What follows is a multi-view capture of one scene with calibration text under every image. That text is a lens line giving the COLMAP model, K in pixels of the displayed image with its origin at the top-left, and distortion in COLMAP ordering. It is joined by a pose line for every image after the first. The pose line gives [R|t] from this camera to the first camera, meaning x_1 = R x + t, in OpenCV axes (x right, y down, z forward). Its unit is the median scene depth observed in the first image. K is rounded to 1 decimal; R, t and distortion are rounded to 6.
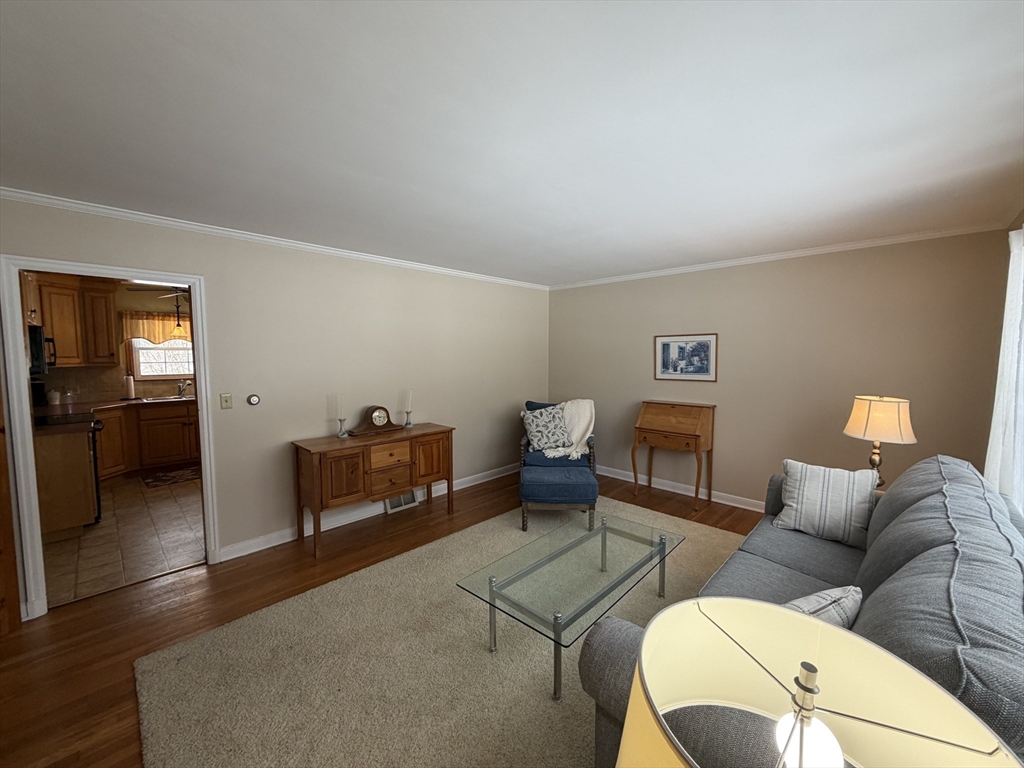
lens RADIAL K [[404.4, 0, 509.1], [0, 404.4, 387.9], [0, 0, 1]] dist [0.001075, 0.000307]
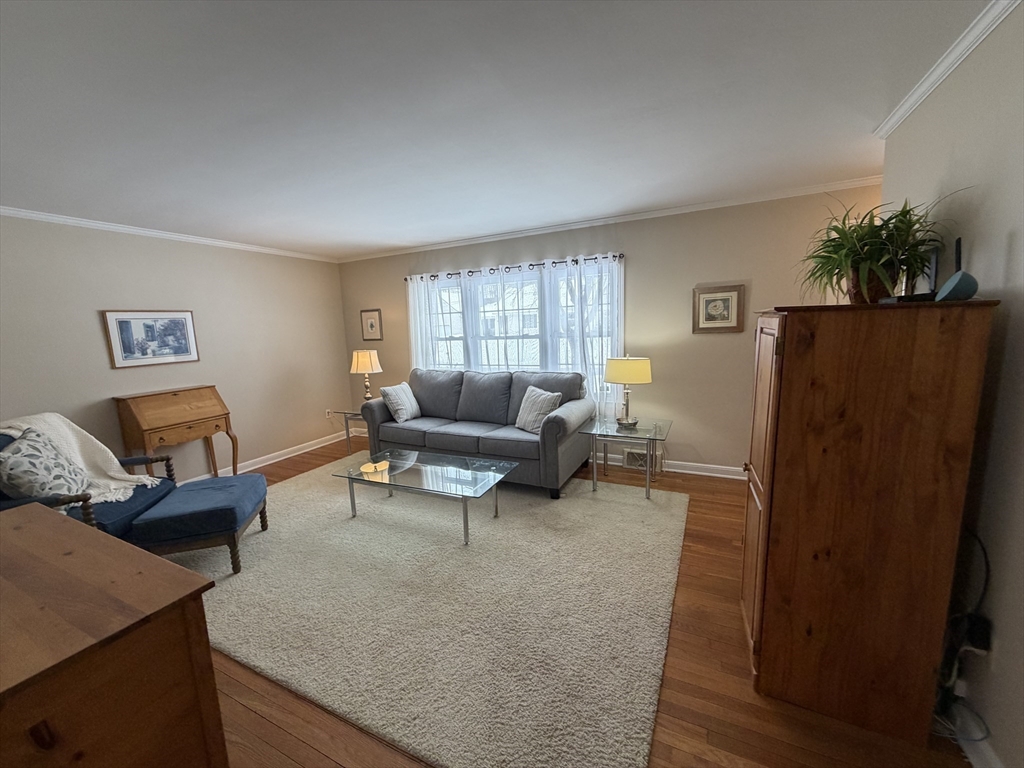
lens RADIAL K [[404.4, 0, 512.8], [0, 404.4, 379.4], [0, 0, 1]] dist [0.001075, 0.000307]
pose [[-0.302040, -0.116508, 0.946149, -0.612801], [0.120753, 0.979833, 0.159204, -0.034373], [-0.945617, 0.162337, -0.281880, 0.551271]]
